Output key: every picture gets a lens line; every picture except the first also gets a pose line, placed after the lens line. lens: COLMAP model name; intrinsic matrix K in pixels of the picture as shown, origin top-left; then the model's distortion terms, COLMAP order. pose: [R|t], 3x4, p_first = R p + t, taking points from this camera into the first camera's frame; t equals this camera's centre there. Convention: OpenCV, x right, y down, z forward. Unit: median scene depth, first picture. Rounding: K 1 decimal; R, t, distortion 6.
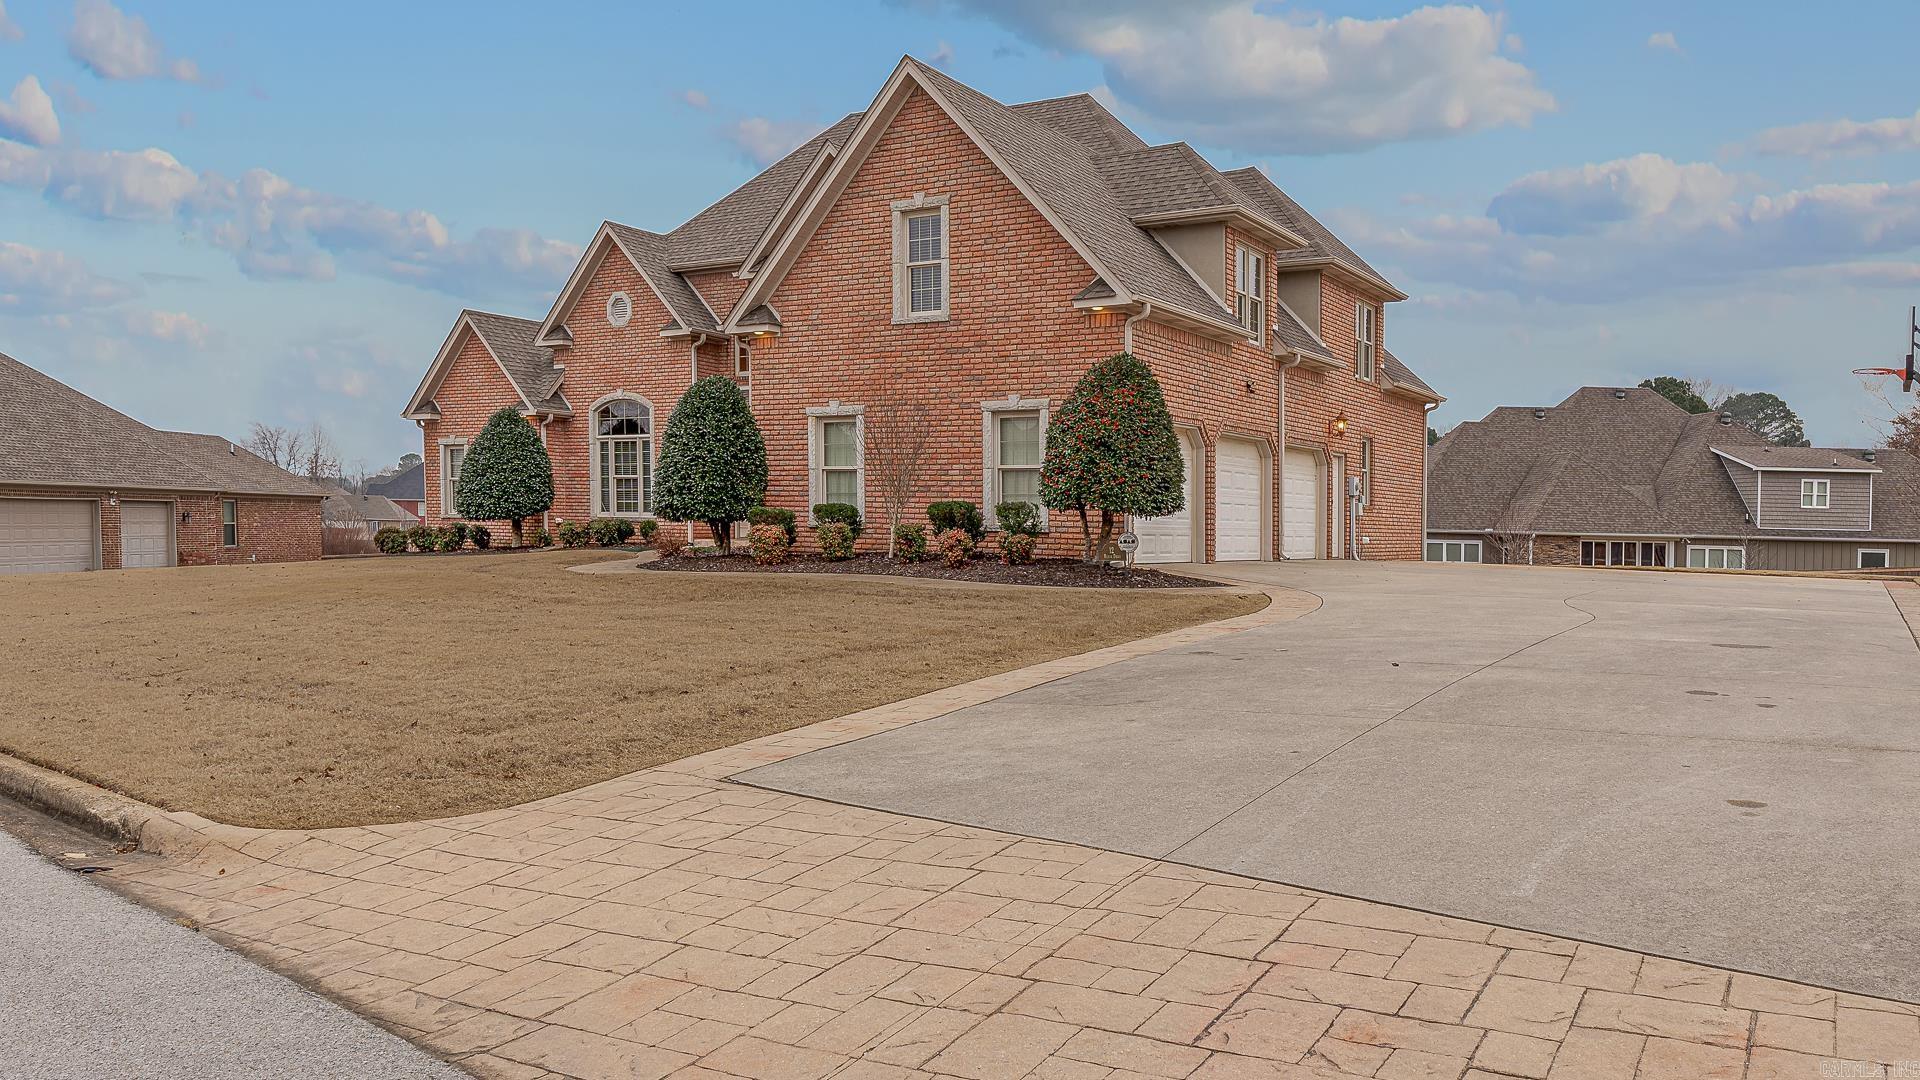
lens RADIAL K [[1514.6, 0, 960.0], [0, 1514.6, 540.0], [0, 0, 1]] dist [-0.001967, -0.002251]
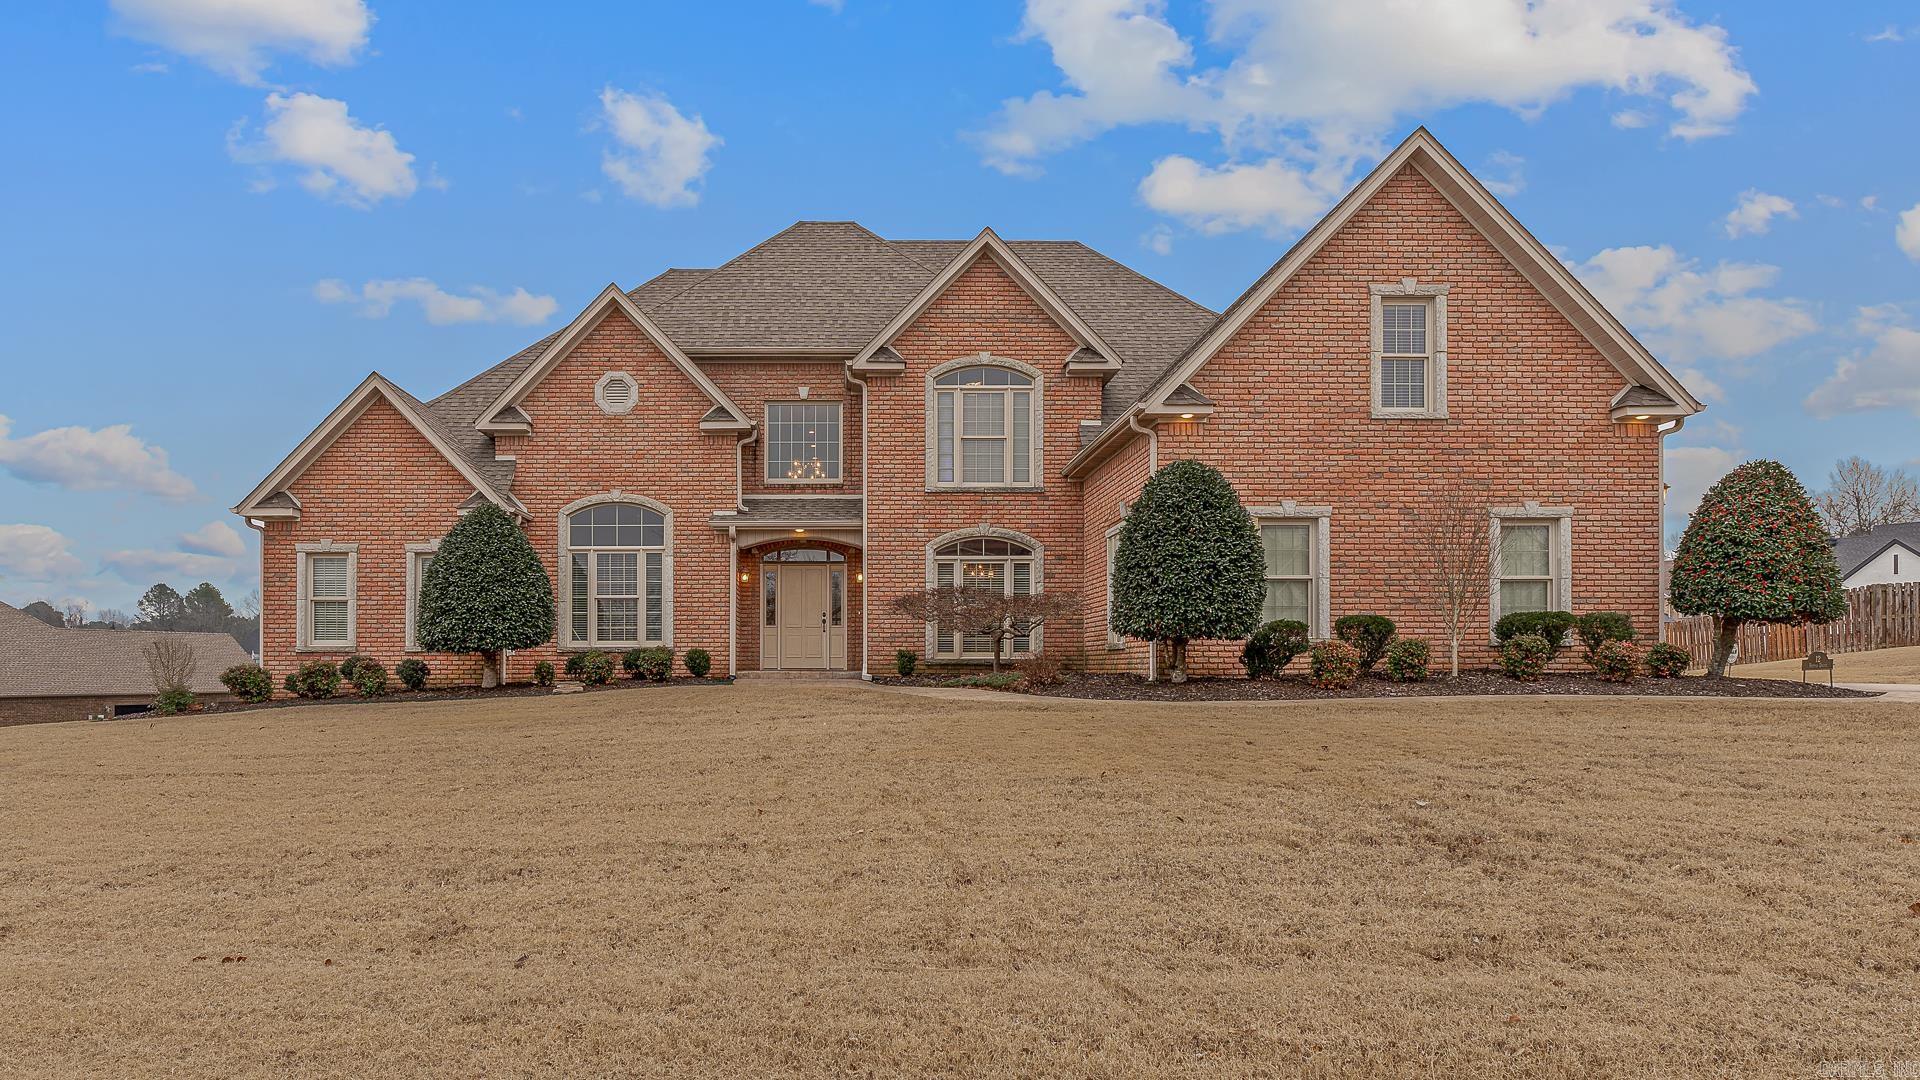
lens RADIAL K [[1092.4, 0, 960.6], [0, 1092.4, 579.6], [0, 0, 1]] dist [-0.021603, -0.000039]
pose [[0.813977, 0.012119, 0.580771, -0.413827], [0.028811, 0.997710, -0.061200, -0.009941], [-0.580182, 0.066548, 0.811763, 0.419553]]
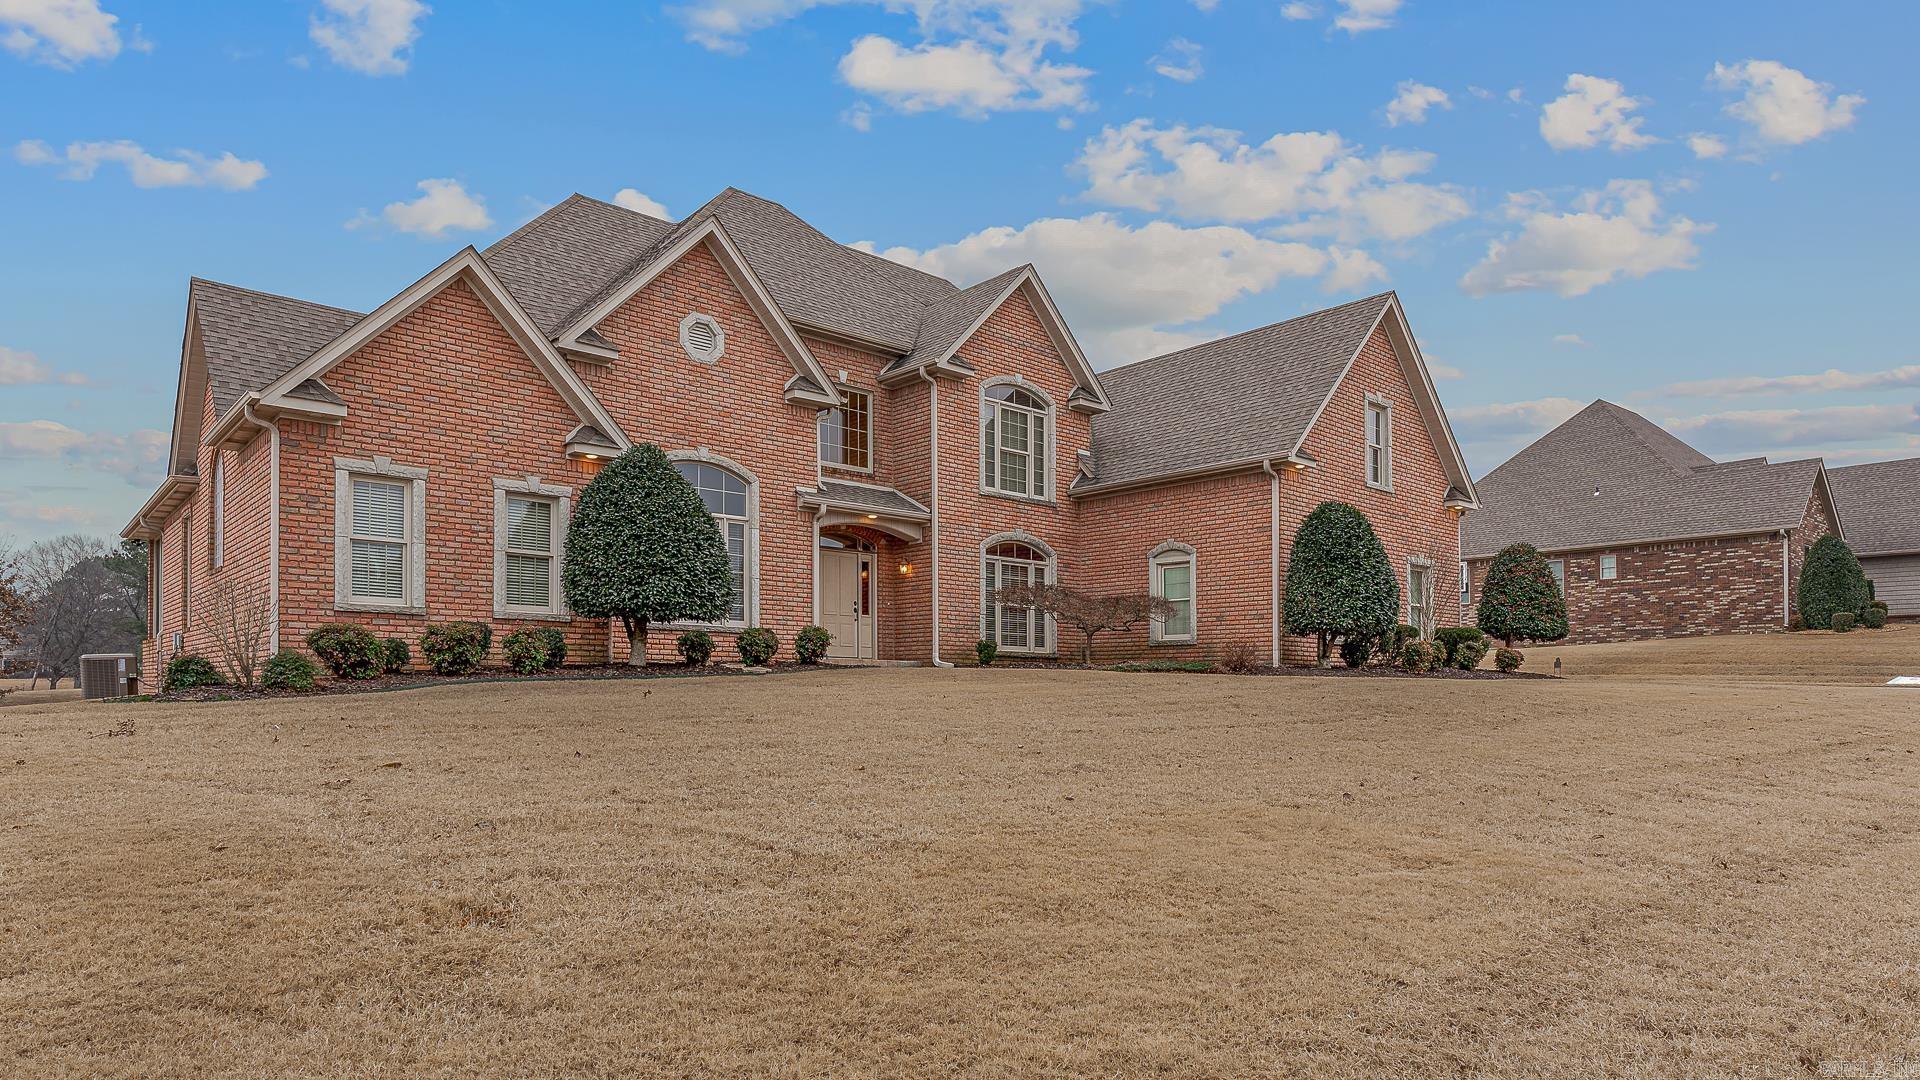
lens RADIAL K [[1032.7, 0, 963.6], [0, 1032.7, 623.7], [0, 0, 1]] dist [-0.020440, -0.000175]
pose [[0.277987, 0.031542, 0.960067, -0.659235], [0.002374, 0.999435, -0.033522, 0.001167], [-0.960582, 0.011598, 0.277755, 0.745665]]
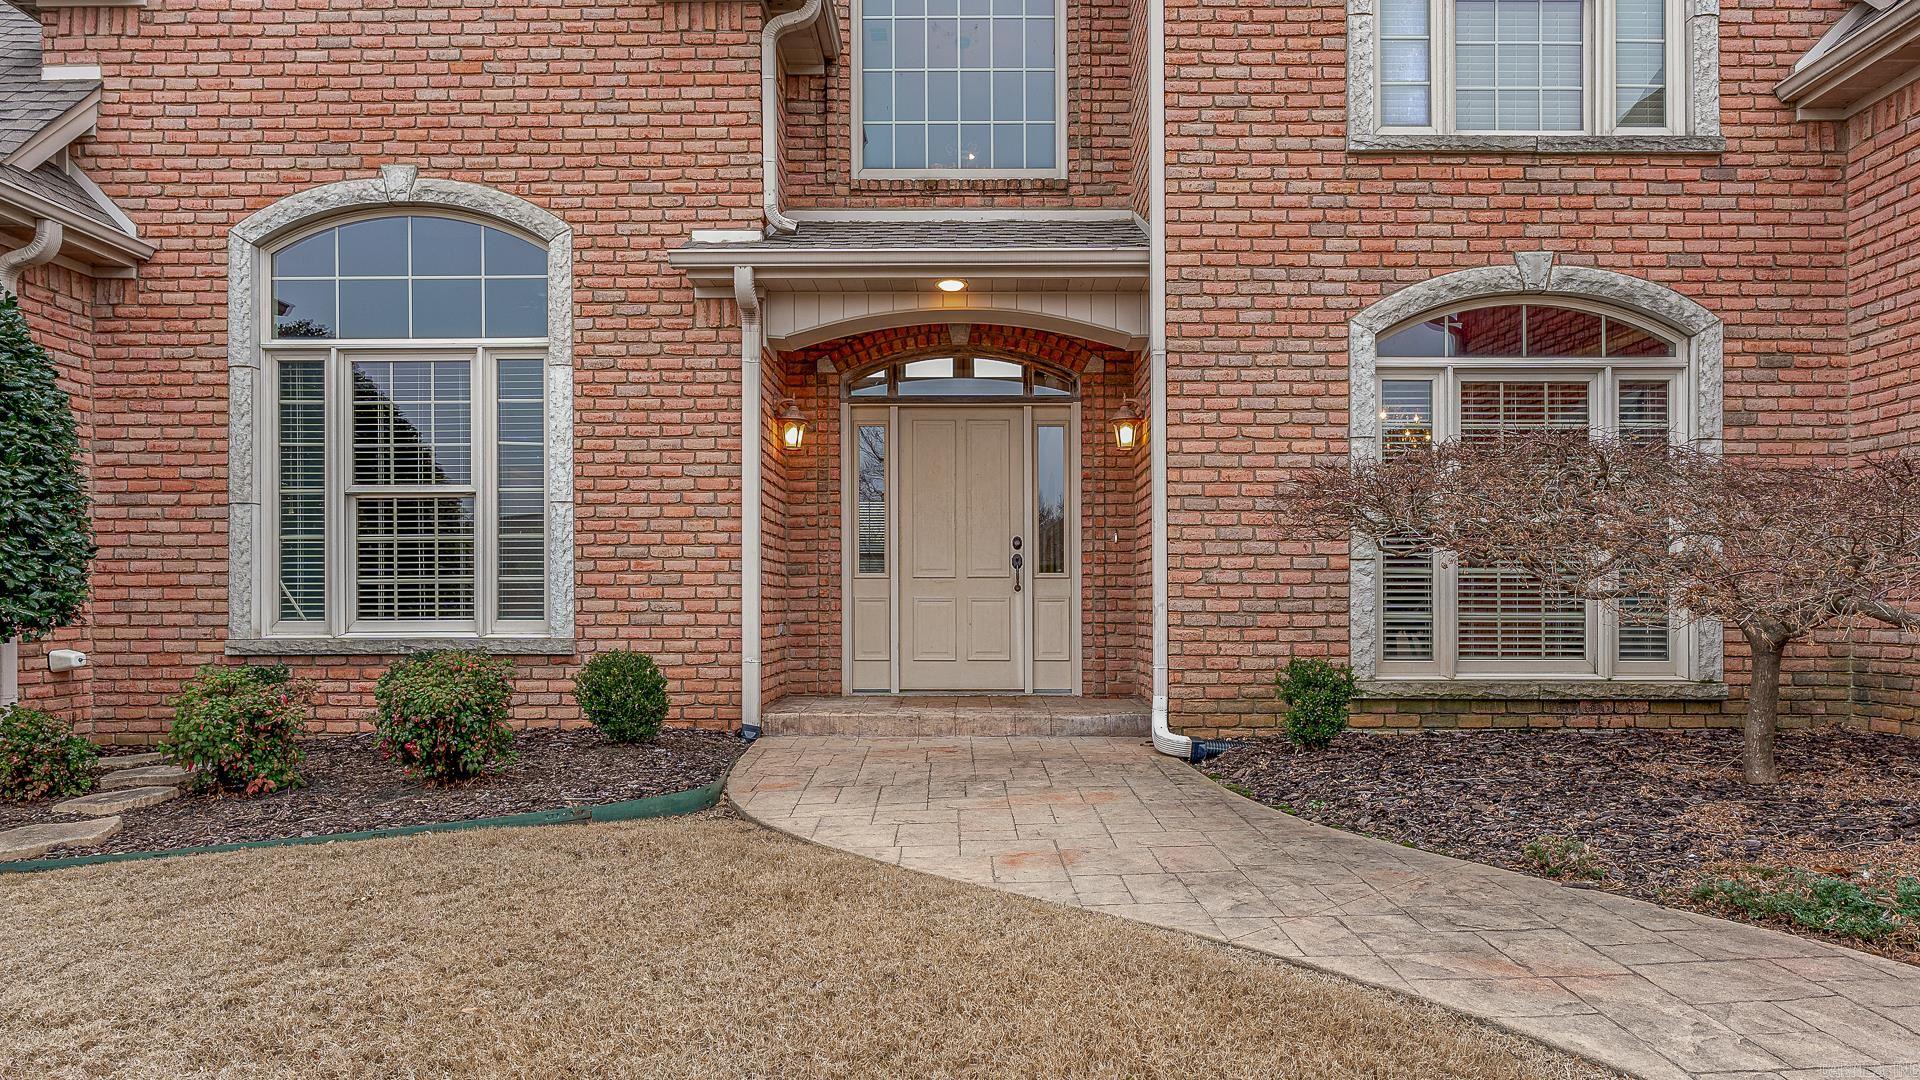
lens RADIAL K [[1144.5, 0, 1056.0], [0, 1144.5, 540.2], [0, 0, 1]] dist [0.009718, 0.001023]
pose [[0.838544, 0.002125, 0.544830, -0.237893], [0.027127, 0.998589, -0.045646, -0.020205], [-0.544158, 0.053056, 0.837303, 0.768106]]
